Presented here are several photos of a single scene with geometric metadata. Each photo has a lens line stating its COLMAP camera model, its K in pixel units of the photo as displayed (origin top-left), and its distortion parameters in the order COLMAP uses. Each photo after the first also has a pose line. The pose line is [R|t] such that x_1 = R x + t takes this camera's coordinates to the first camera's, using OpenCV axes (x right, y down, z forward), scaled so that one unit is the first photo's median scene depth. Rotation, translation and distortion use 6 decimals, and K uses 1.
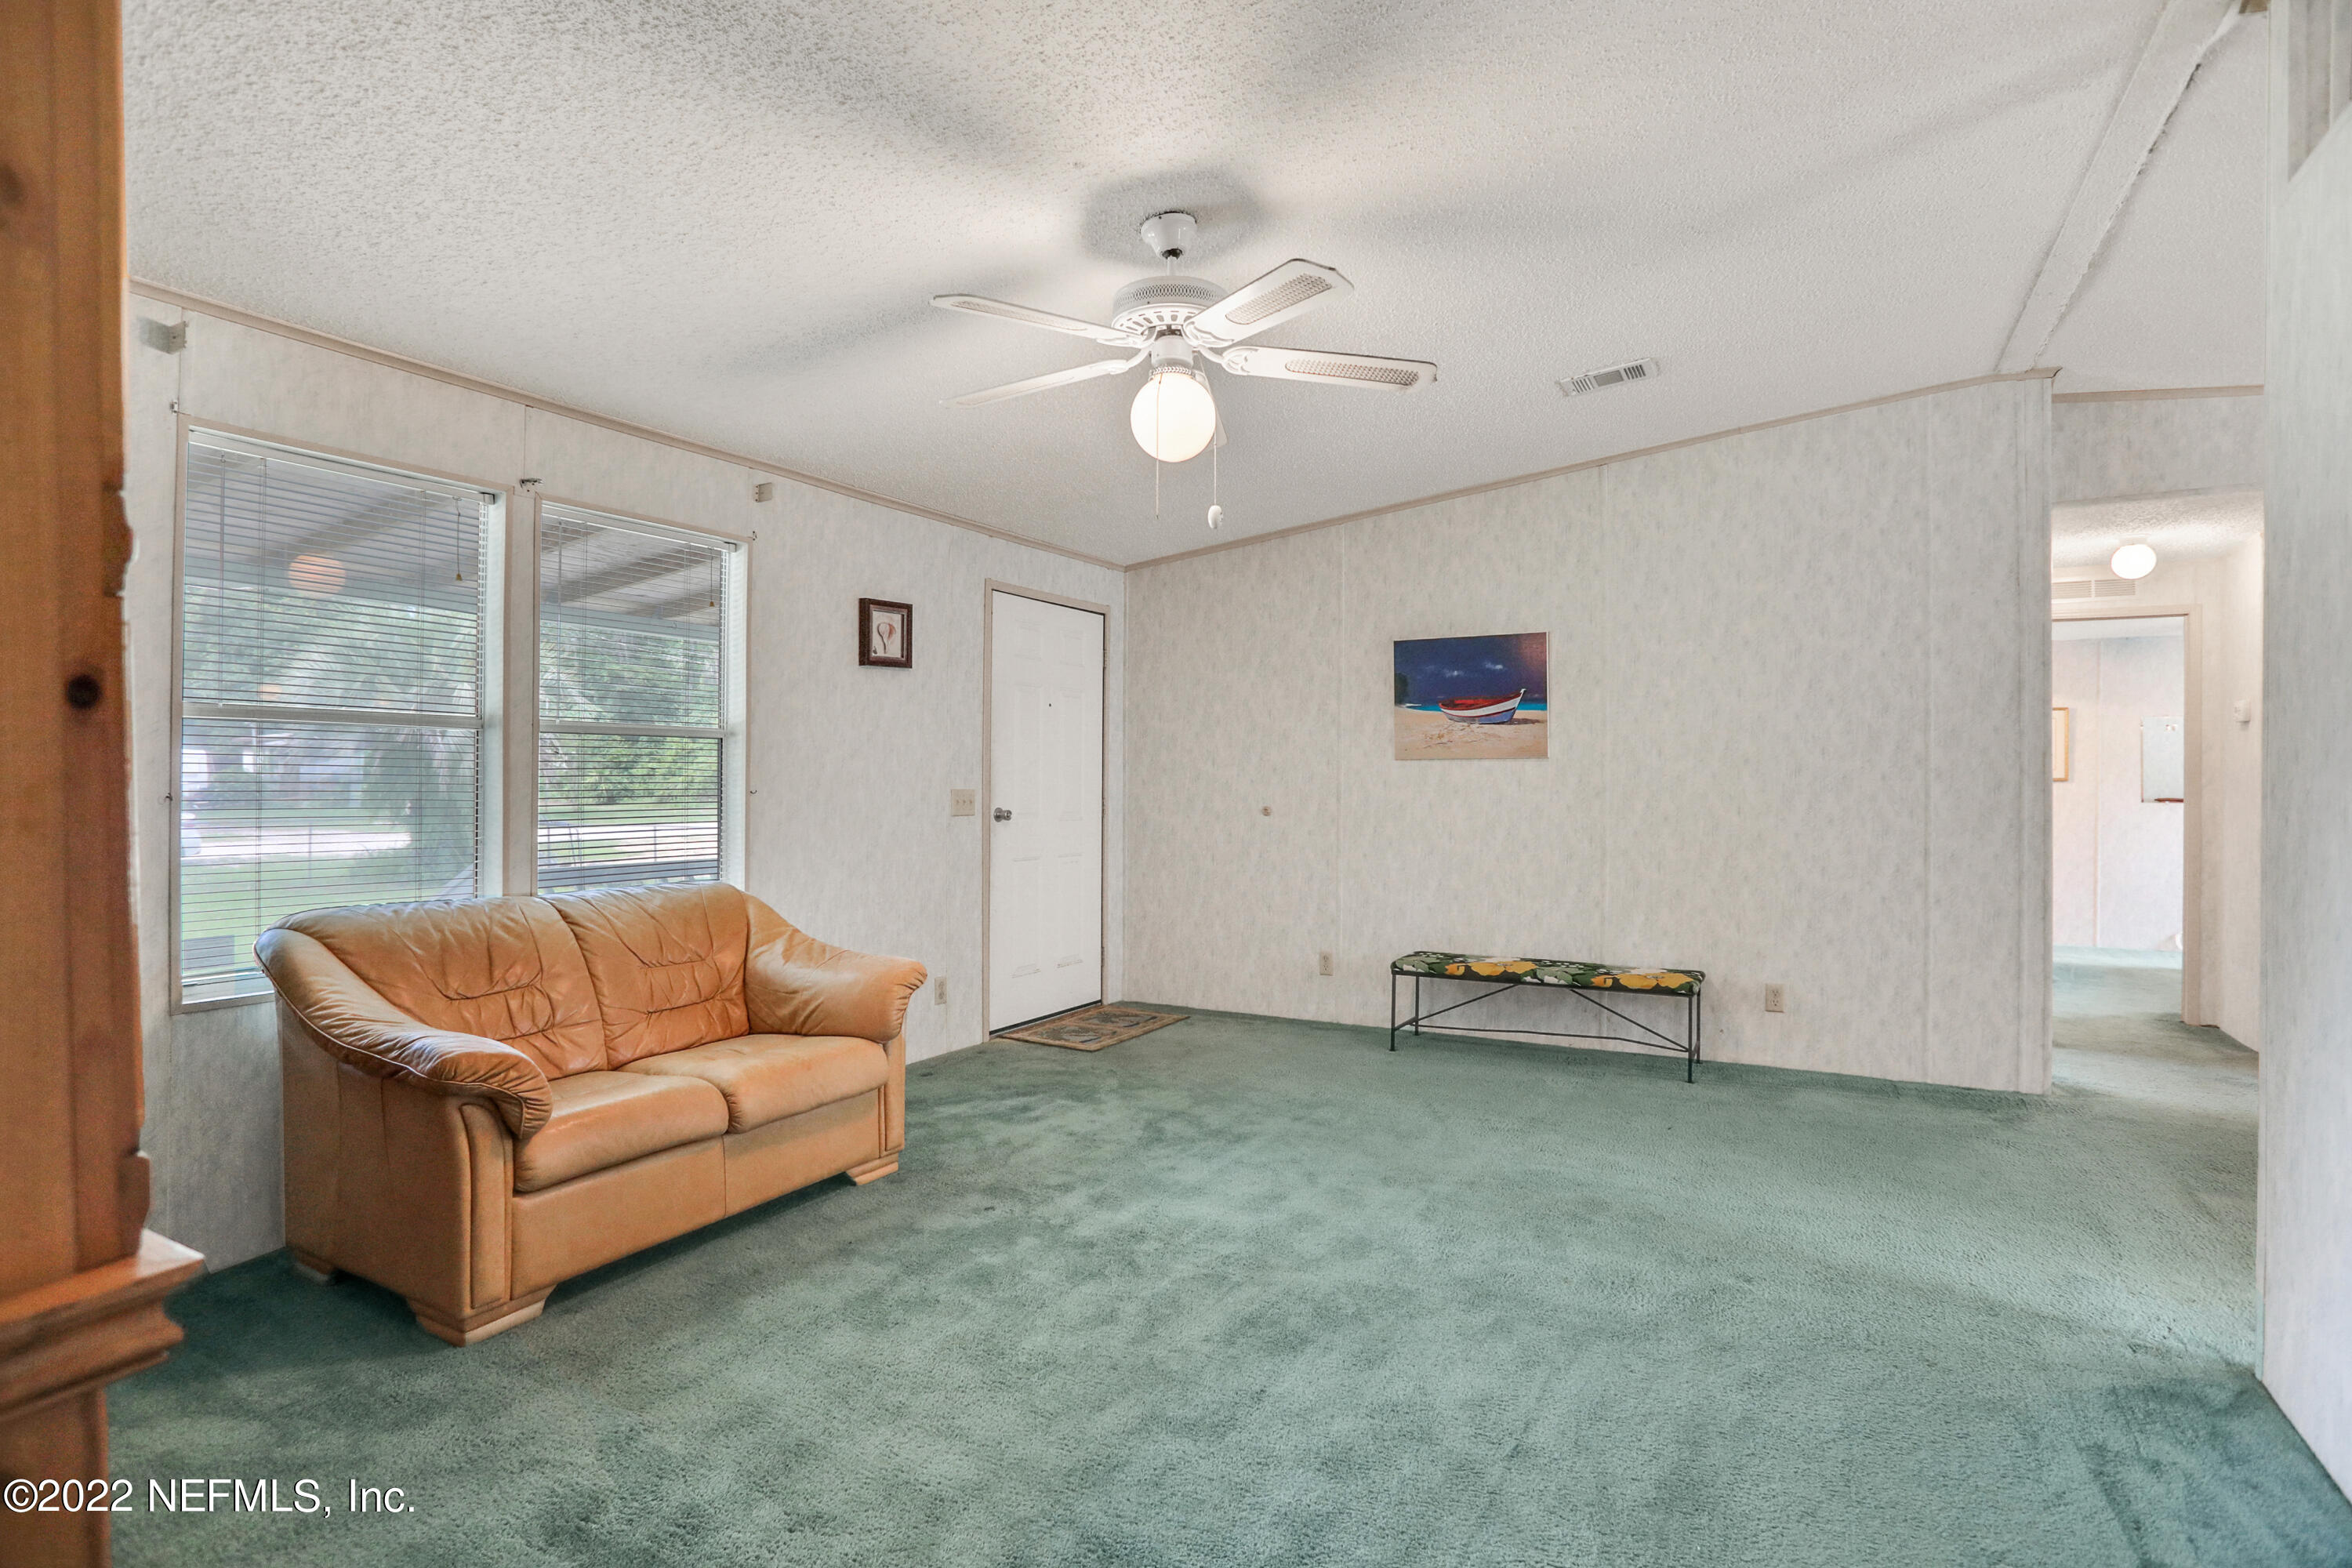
lens RADIAL K [[1156.6, 0, 1174.8], [0, 1156.6, 779.0], [0, 0, 1]] dist [-0.072825, 0.032711]
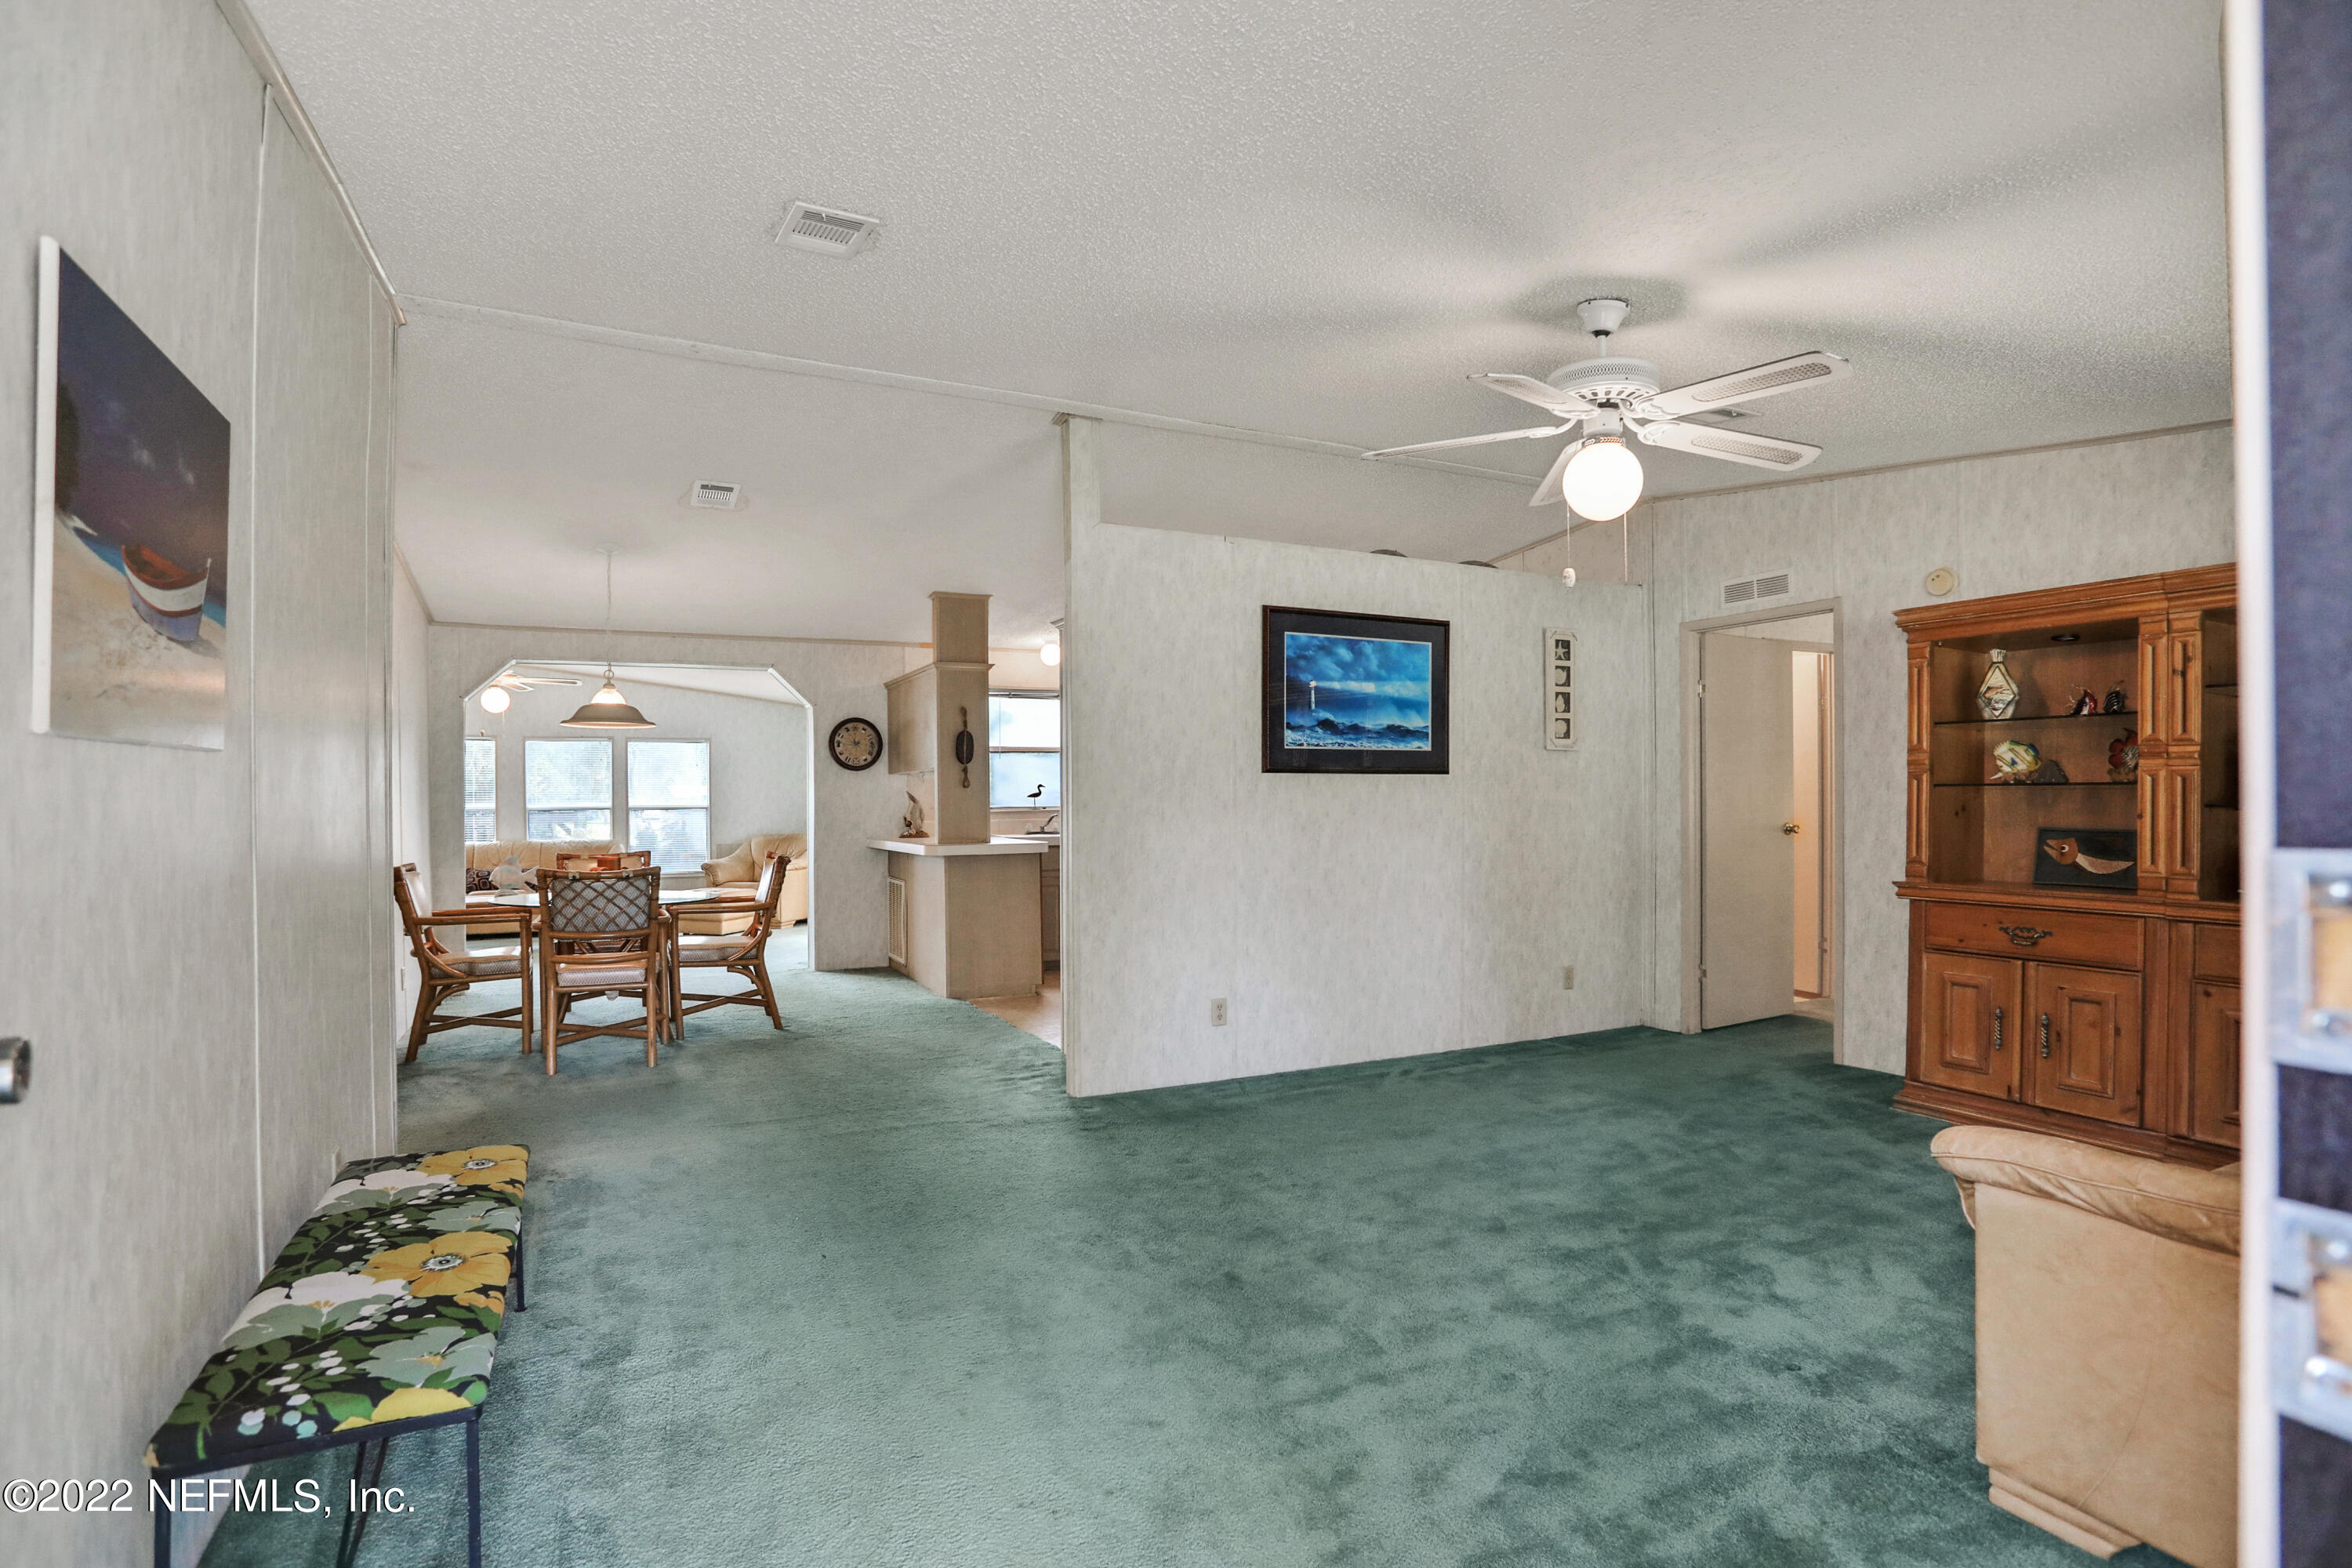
lens RADIAL K [[1175.6, 0, 1172.4], [0, 1175.6, 797.3], [0, 0, 1]] dist [-0.073256, 0.034532]
pose [[-0.823496, -0.002362, 0.567317, -0.178111], [-0.001482, 0.999997, 0.002012, -0.005010], [-0.567320, 0.000816, -0.823497, 1.305769]]
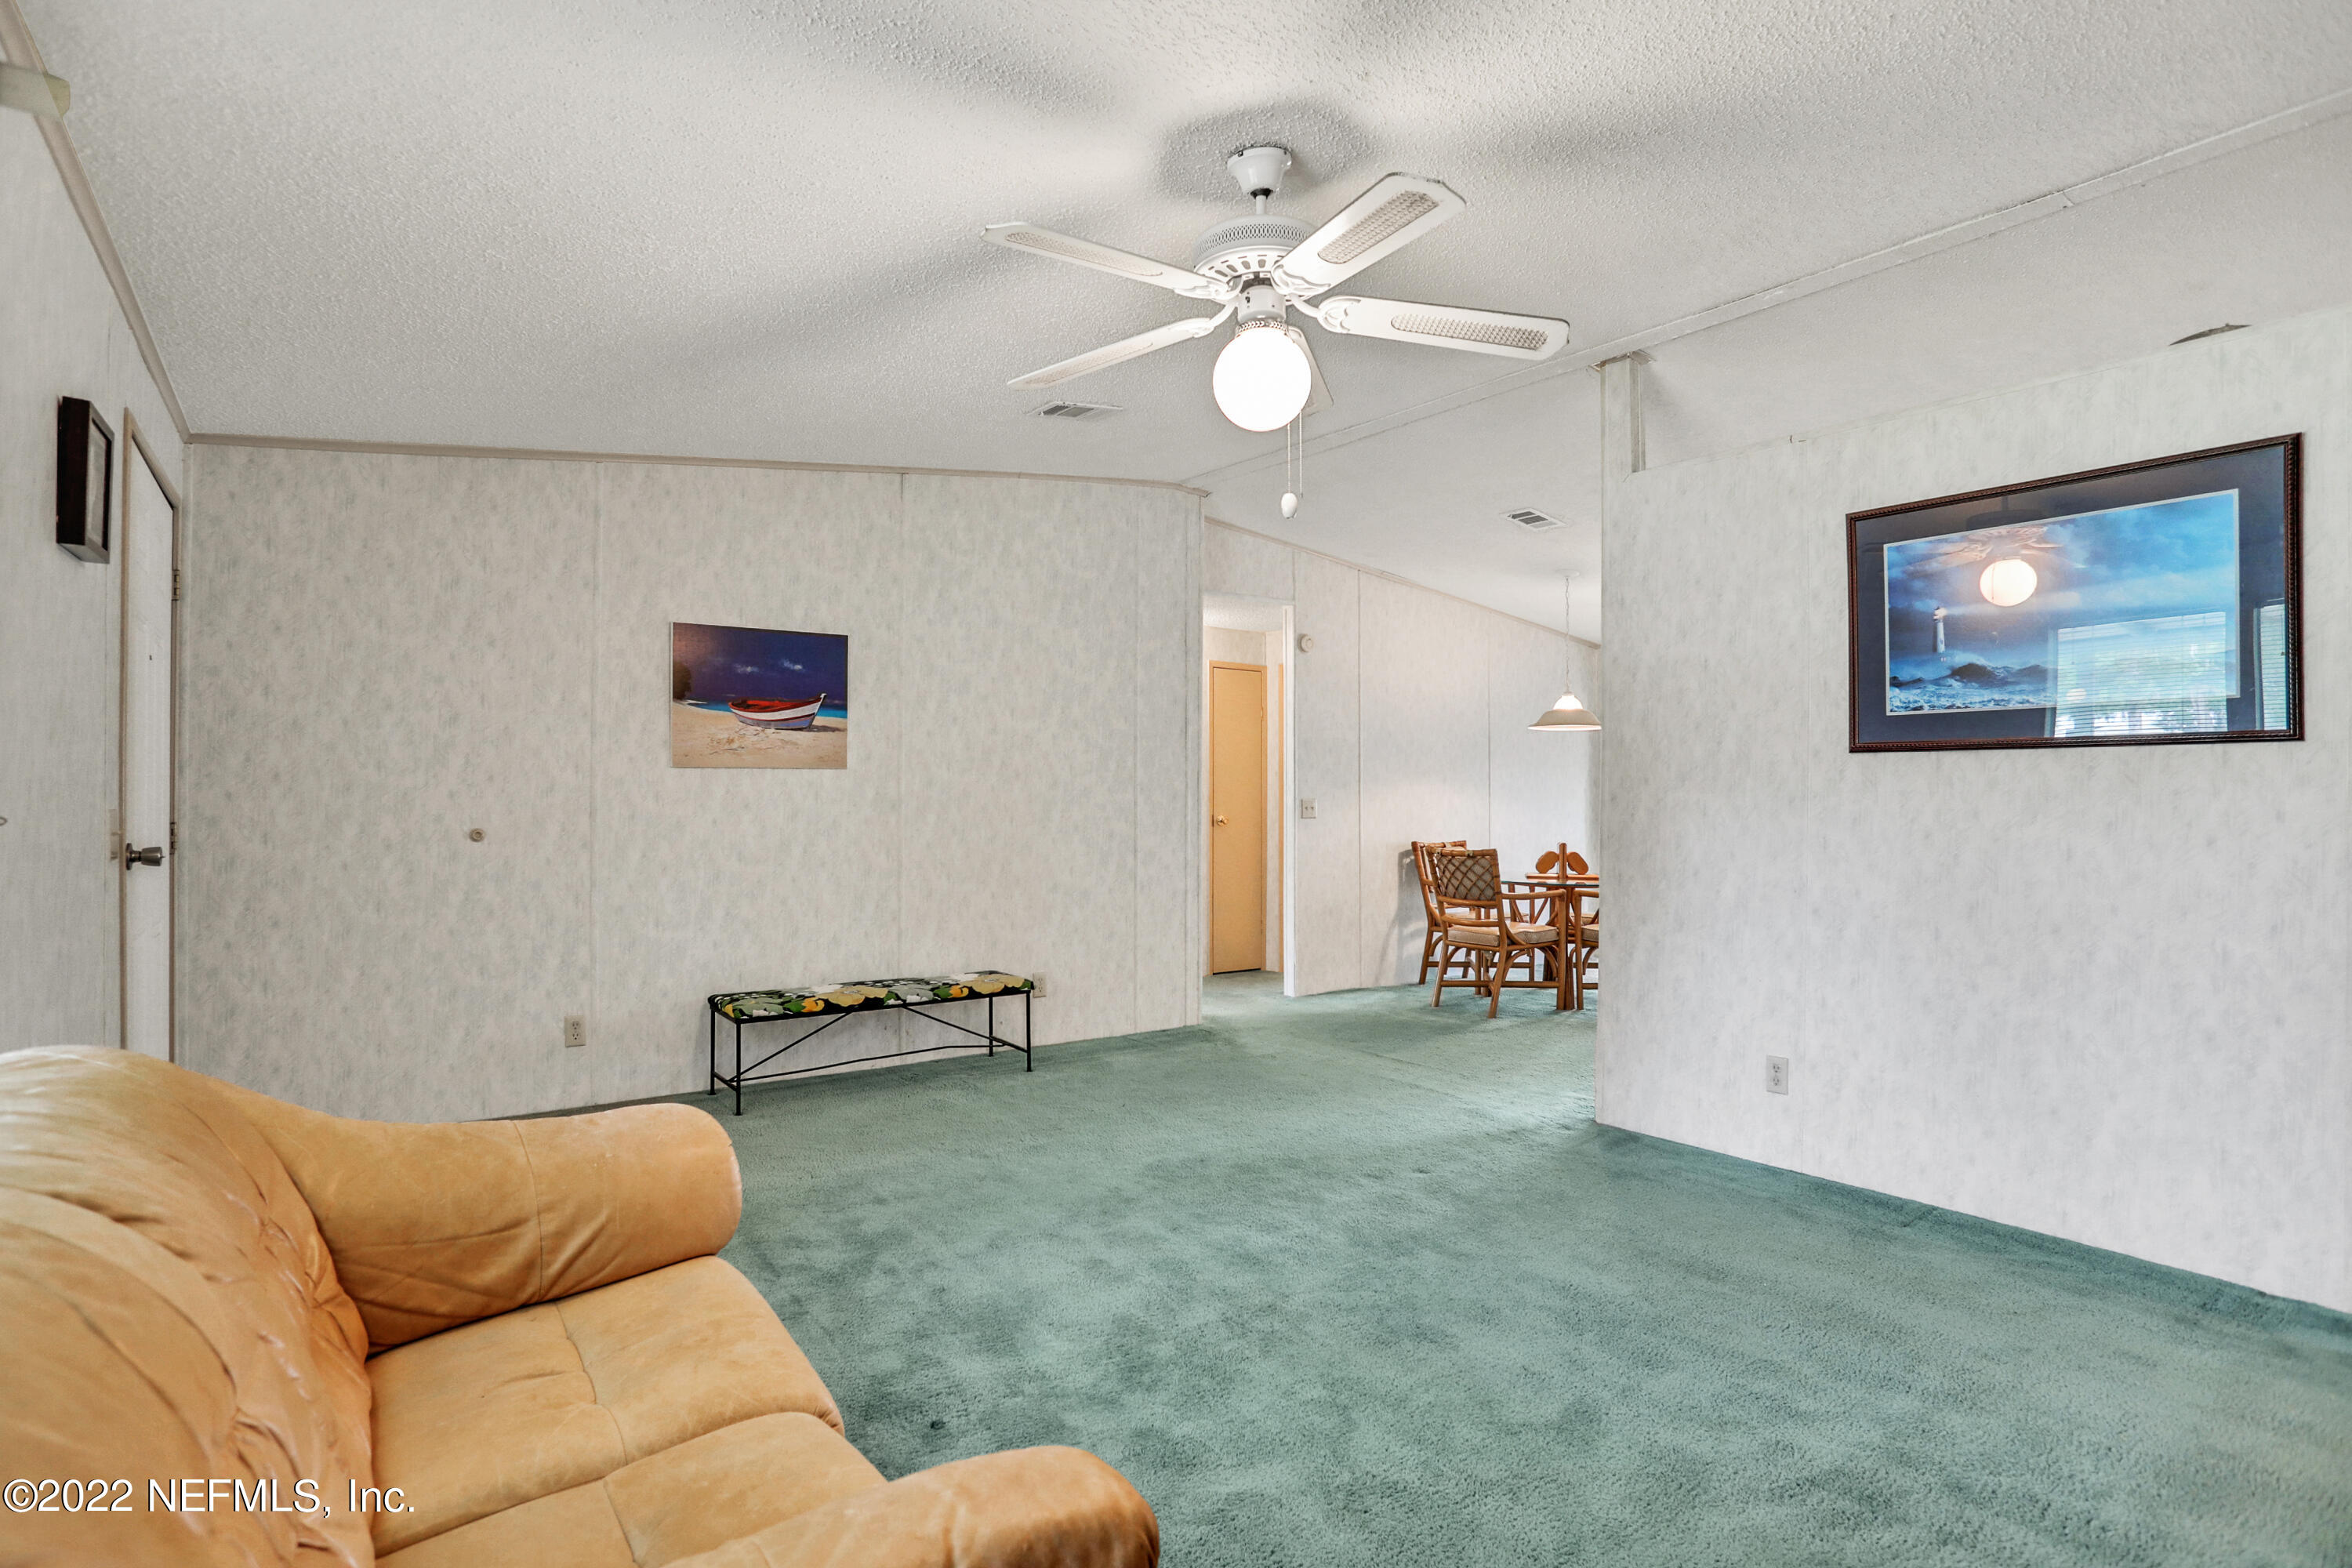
lens RADIAL K [[1175.6, 0, 1172.4], [0, 1175.6, 797.3], [0, 0, 1]] dist [-0.073256, 0.034532]
pose [[0.420165, -0.003341, 0.907442, -0.506122], [-0.001251, 0.999990, 0.004261, 0.000772], [-0.907447, -0.002925, 0.420156, 0.412239]]
